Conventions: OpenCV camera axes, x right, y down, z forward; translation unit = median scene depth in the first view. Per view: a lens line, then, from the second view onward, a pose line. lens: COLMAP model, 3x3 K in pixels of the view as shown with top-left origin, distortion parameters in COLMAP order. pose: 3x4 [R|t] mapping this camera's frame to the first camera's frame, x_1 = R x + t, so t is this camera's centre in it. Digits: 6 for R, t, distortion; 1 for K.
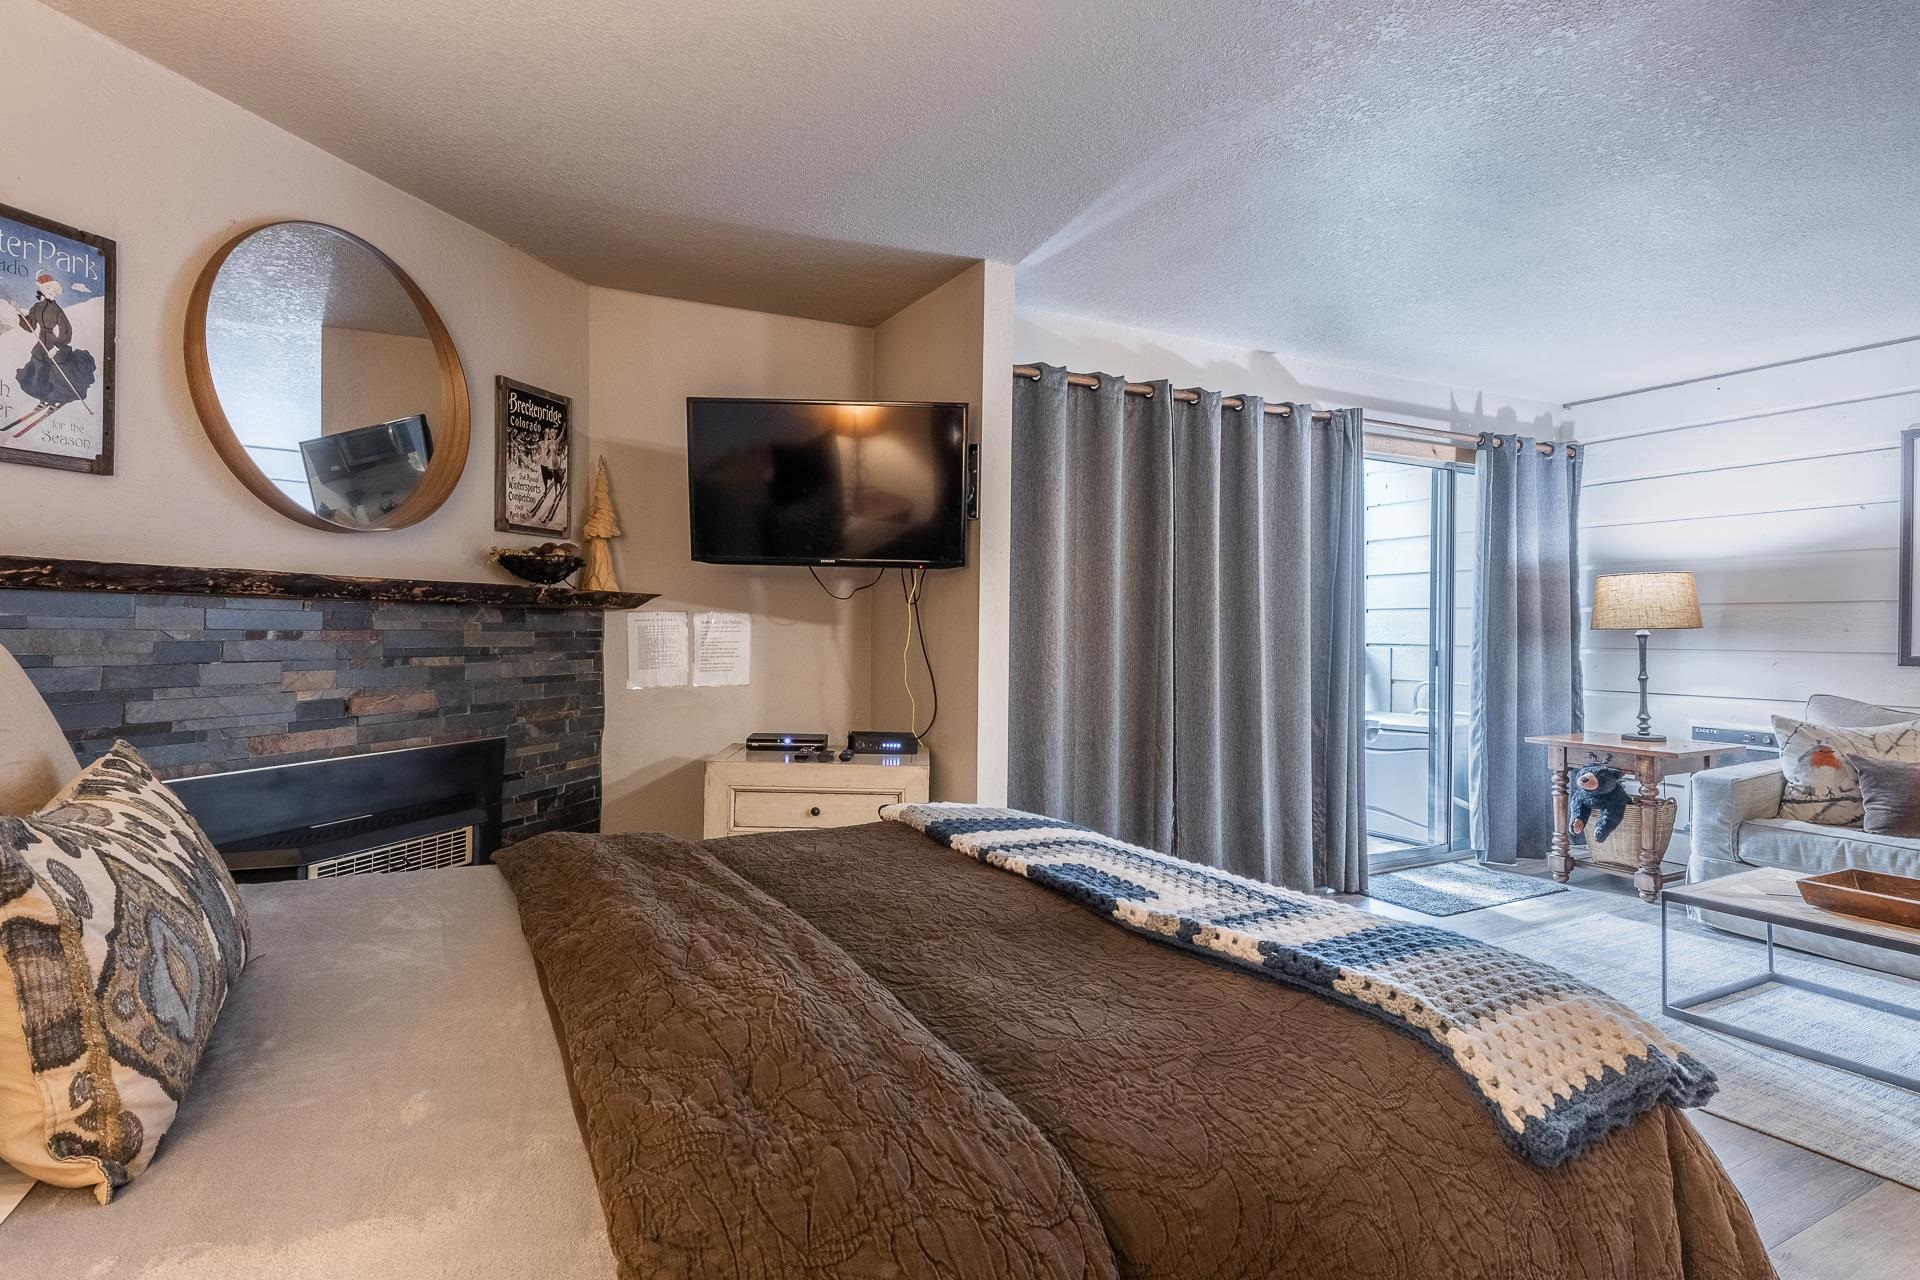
lens RADIAL K [[1003.7, 0, 959.9], [0, 1003.7, 630.4], [0, 0, 1]] dist [0.000173, -0.001424]
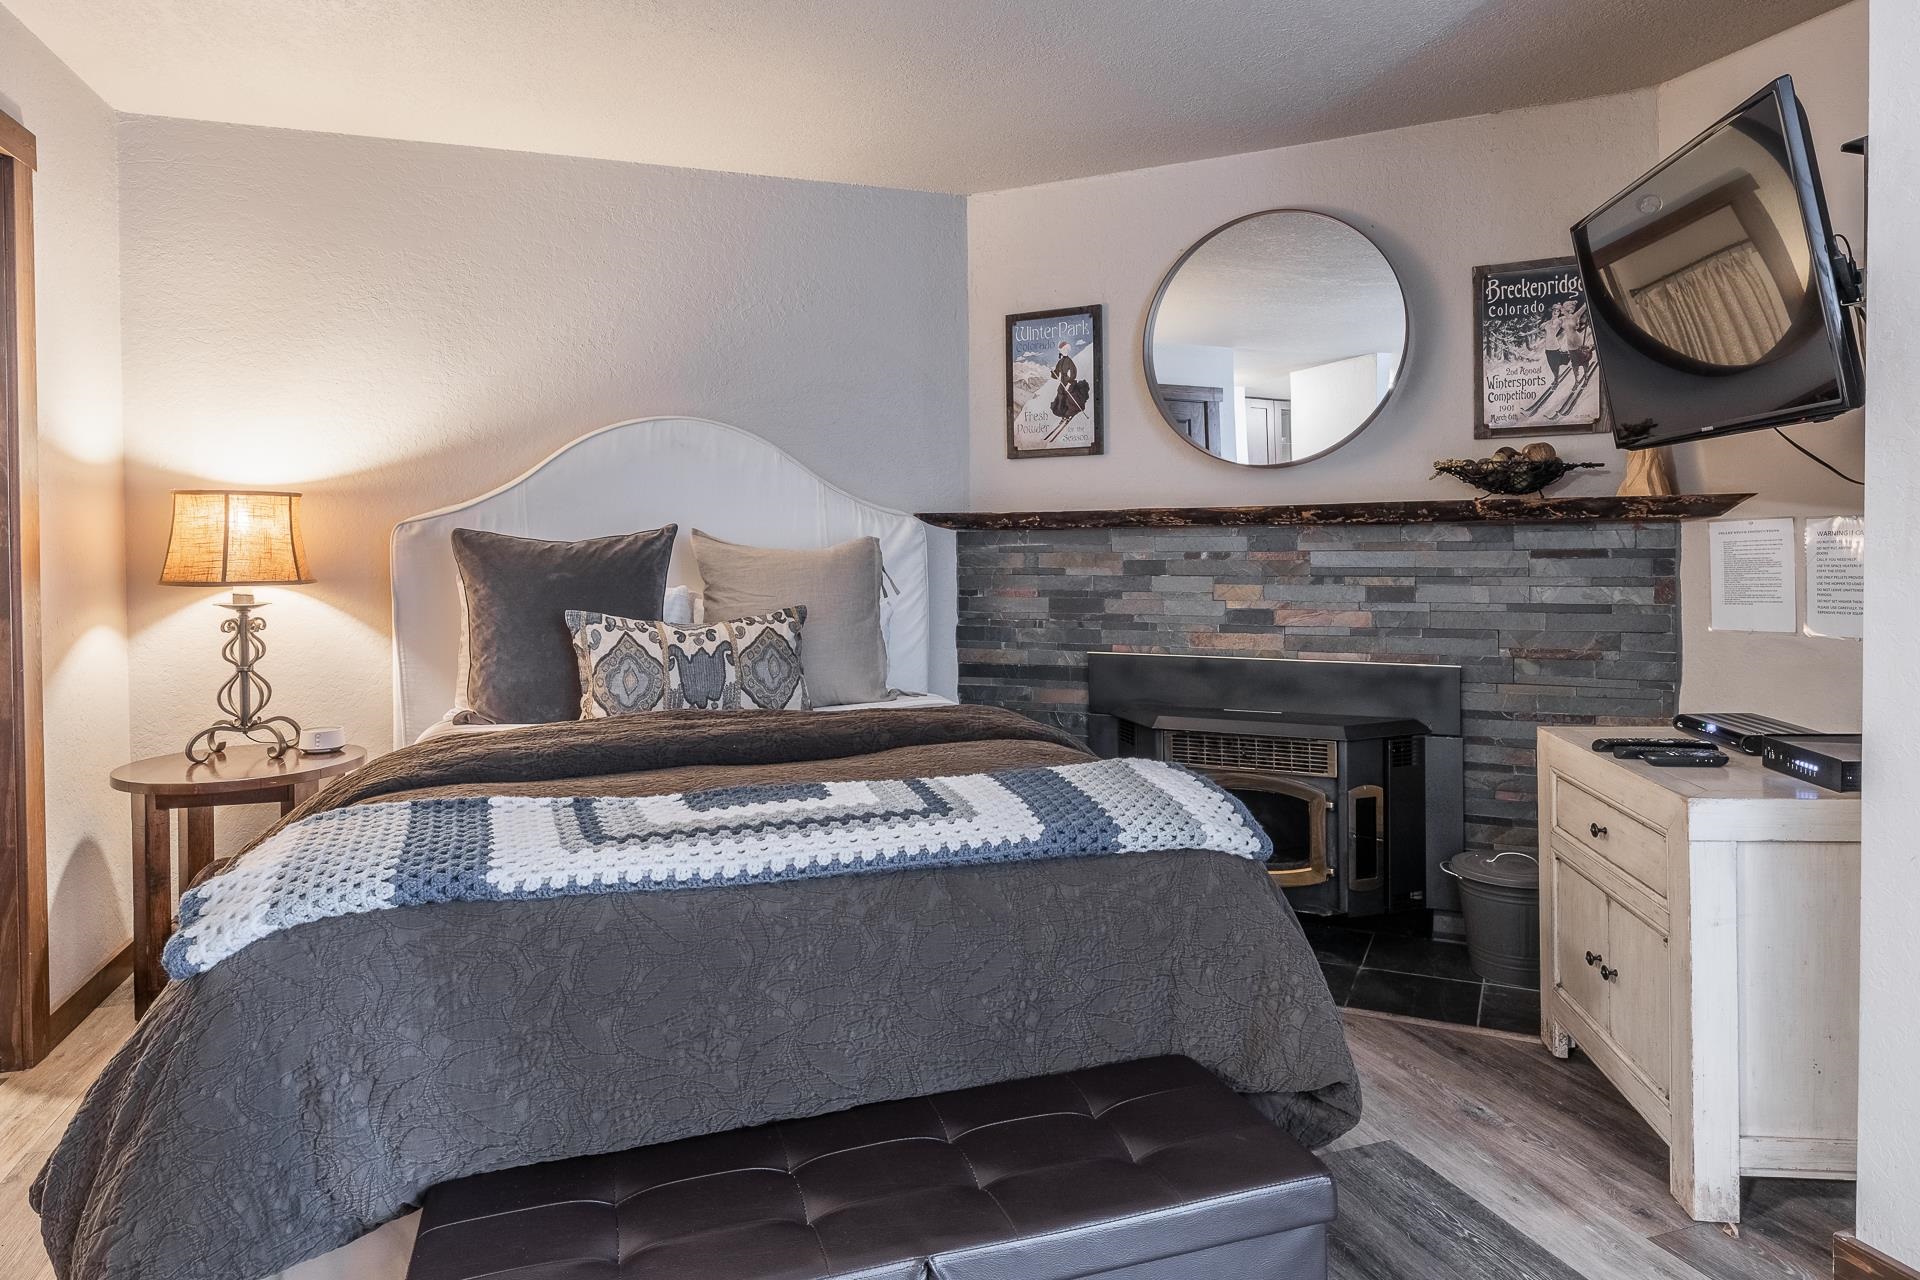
lens RADIAL K [[1140.2, 0, 950.8], [0, 1140.2, 560.2], [0, 0, 1]] dist [0.000077, 0.000153]
pose [[-0.170230, 0.004428, -0.985394, 0.615921], [0.007308, 0.999968, 0.003231, 0.002479], [0.985377, -0.006651, -0.170257, 0.692692]]
